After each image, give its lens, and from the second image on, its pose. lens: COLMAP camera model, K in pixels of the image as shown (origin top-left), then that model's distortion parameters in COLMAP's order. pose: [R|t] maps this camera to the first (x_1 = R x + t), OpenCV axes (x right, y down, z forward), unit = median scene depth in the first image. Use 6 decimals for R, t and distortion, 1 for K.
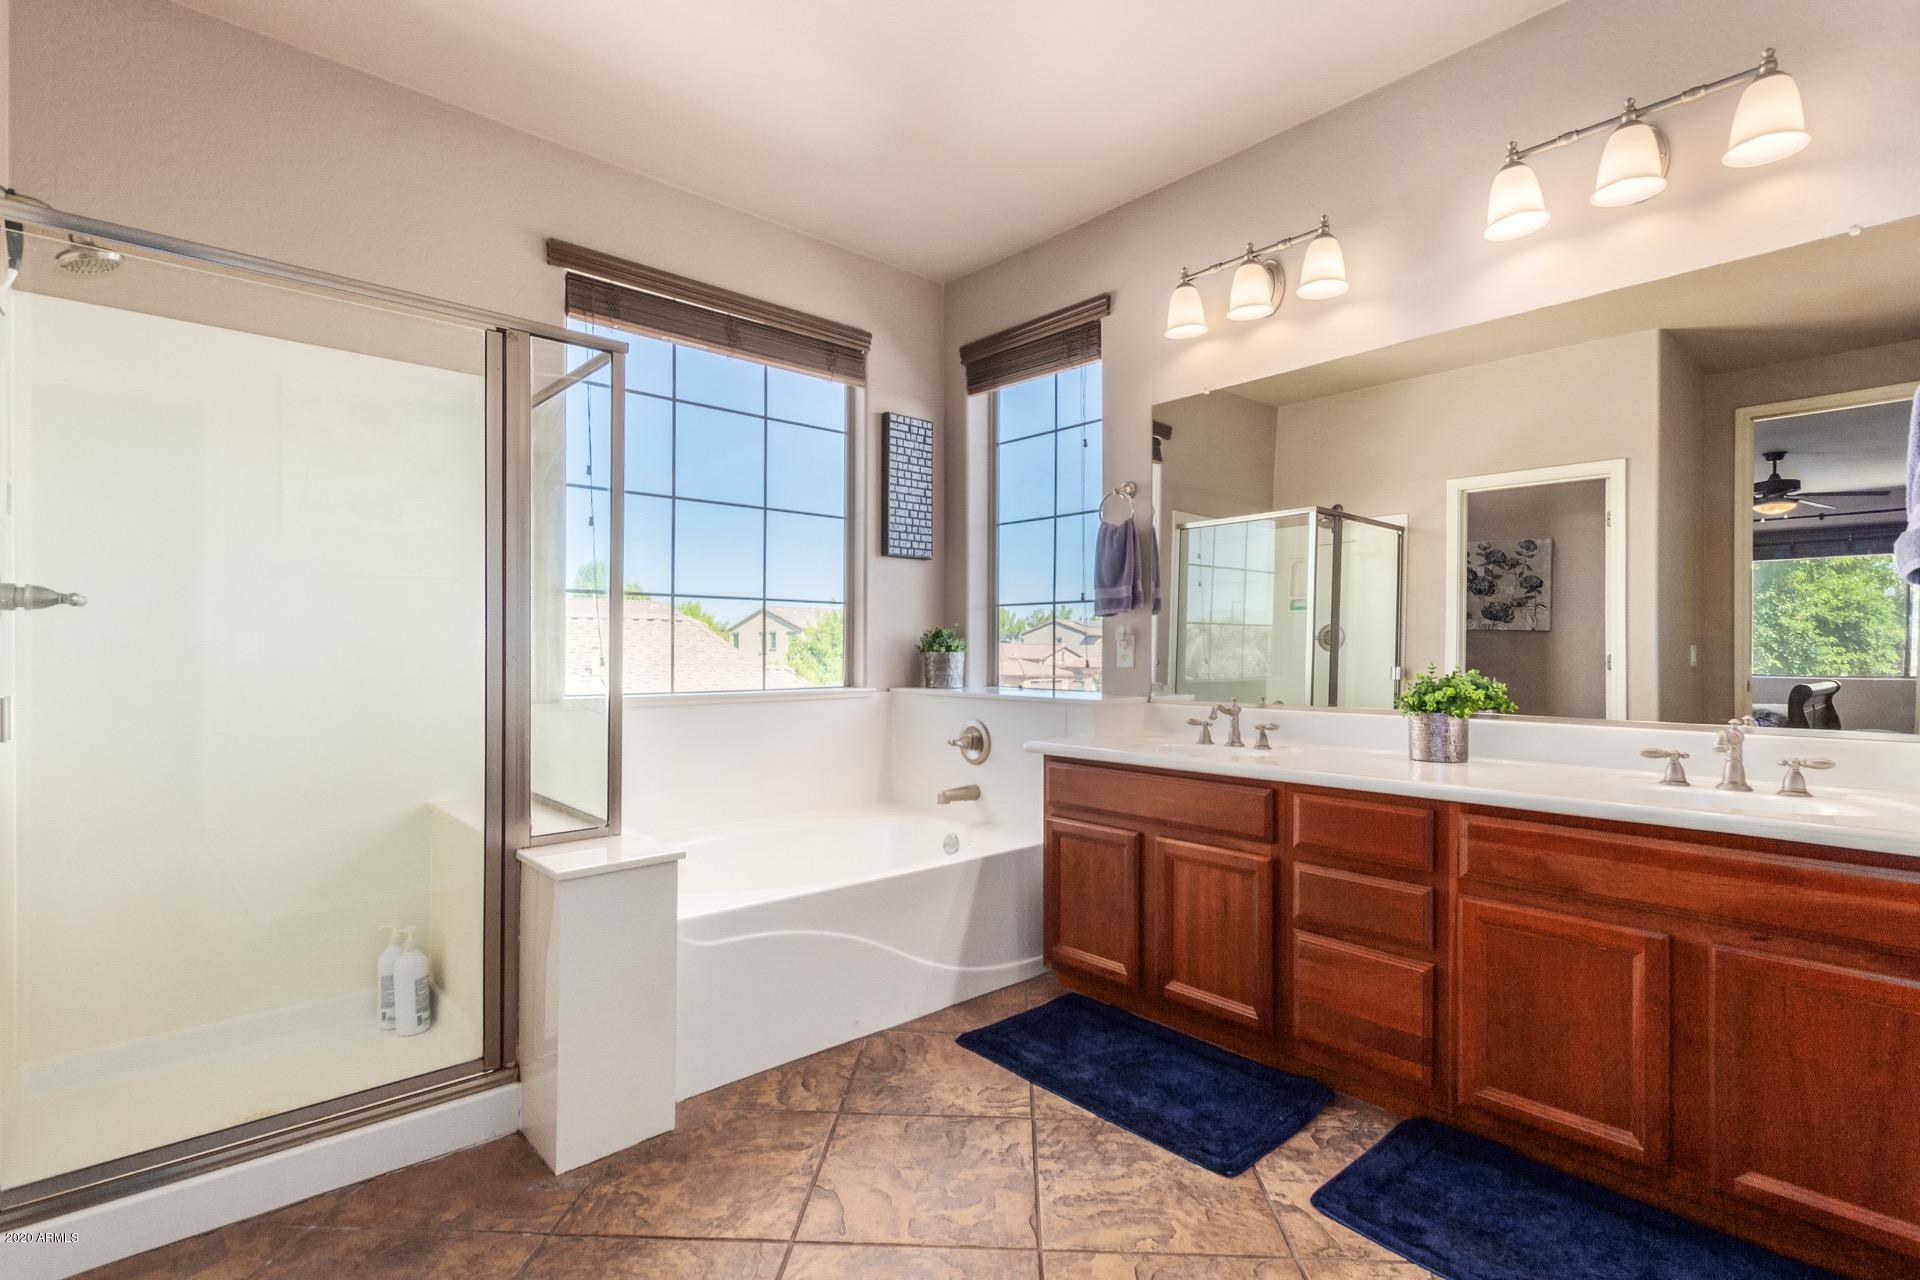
lens RADIAL K [[897.3, 0, 960.0], [0, 897.3, 640.0], [0, 0, 1]] dist [-0.000465, 0.000015]
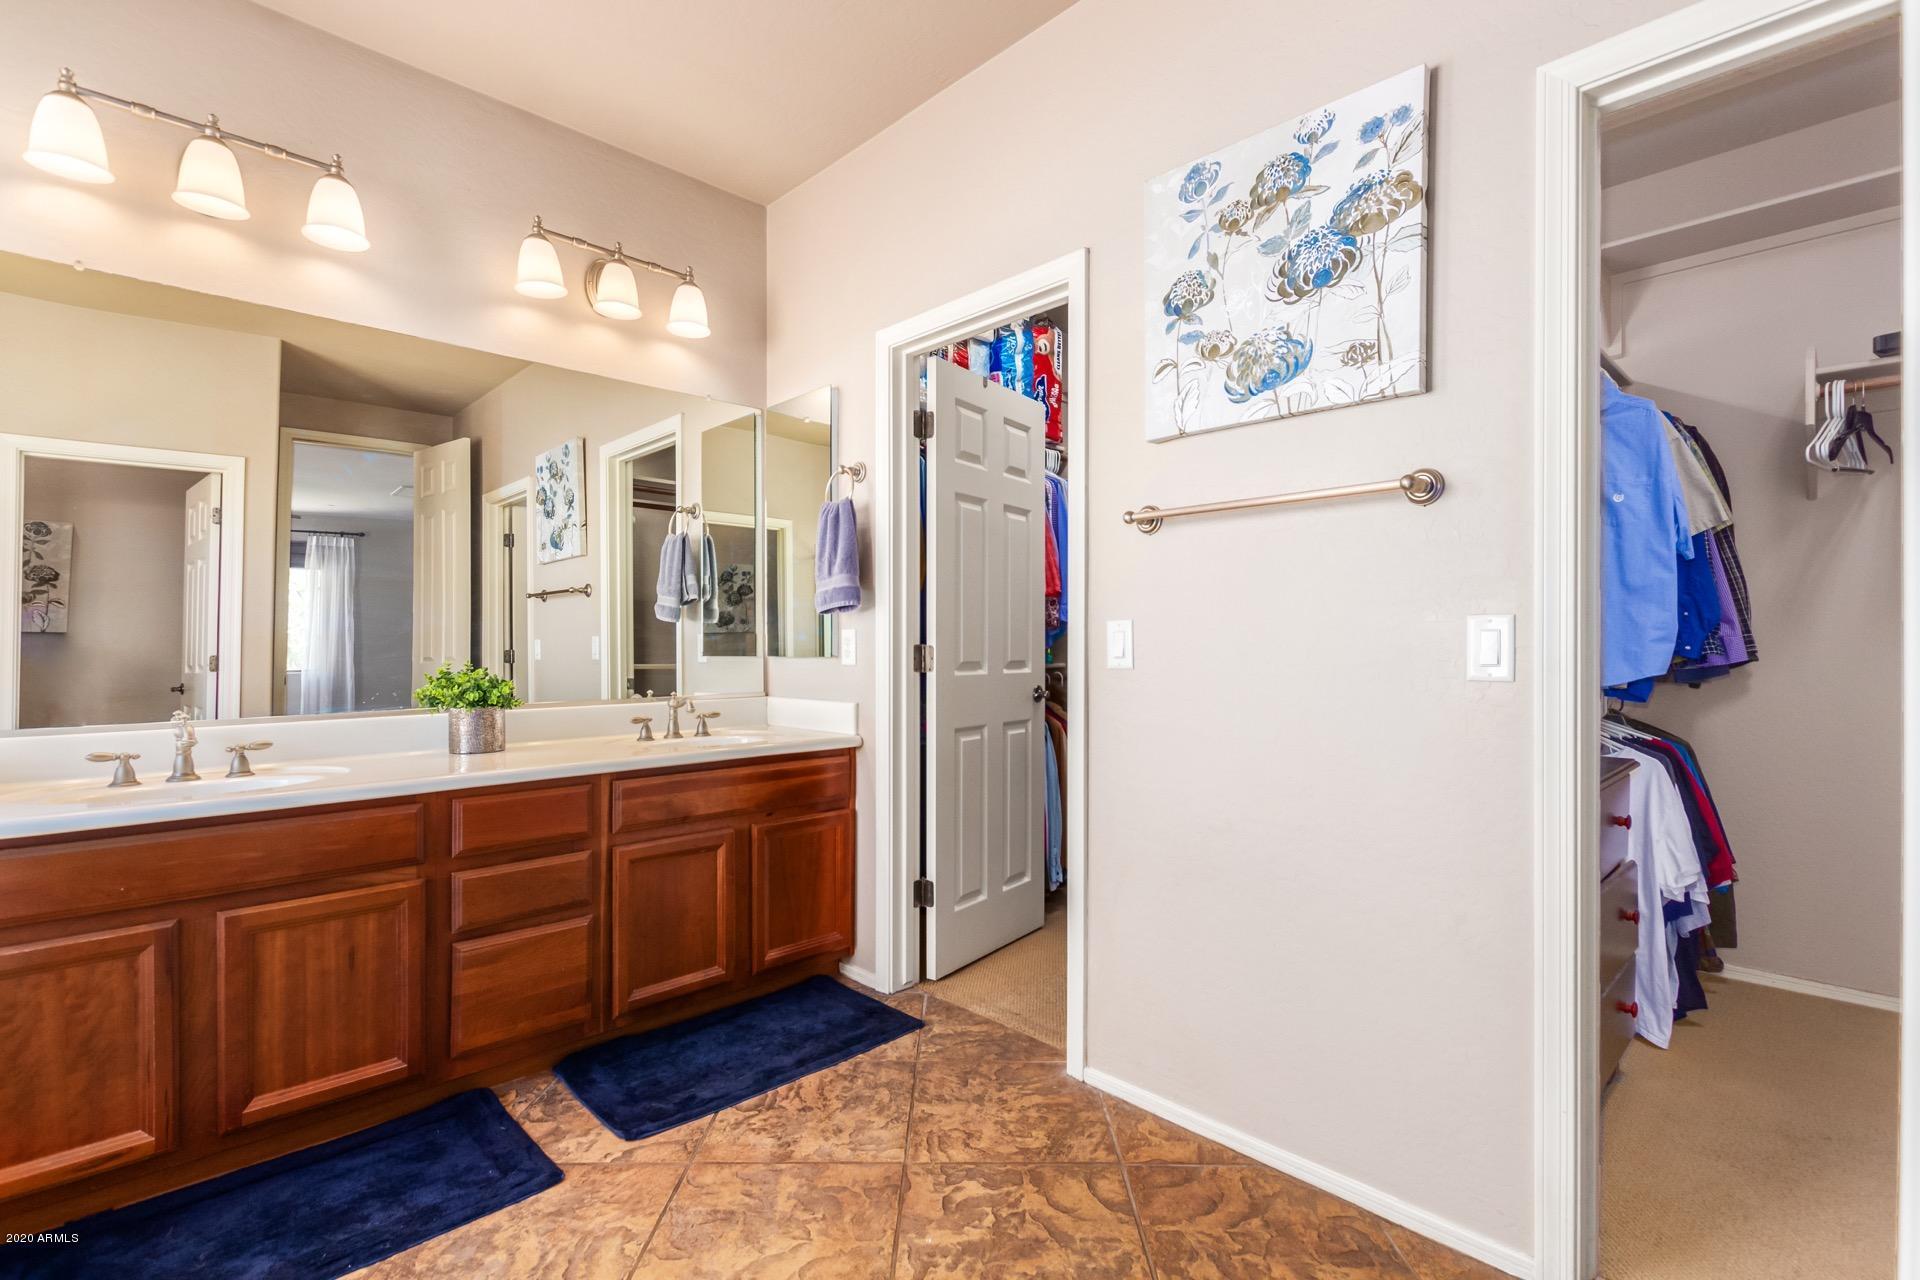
lens RADIAL K [[888.3, 0, 960.0], [0, 888.3, 640.0], [0, 0, 1]] dist [0.015295, -0.000129]
pose [[-0.040432, -0.002296, 0.999180, -0.655310], [-0.008535, 0.999962, 0.001952, -0.007223], [-0.999146, -0.008449, -0.040450, 0.555677]]
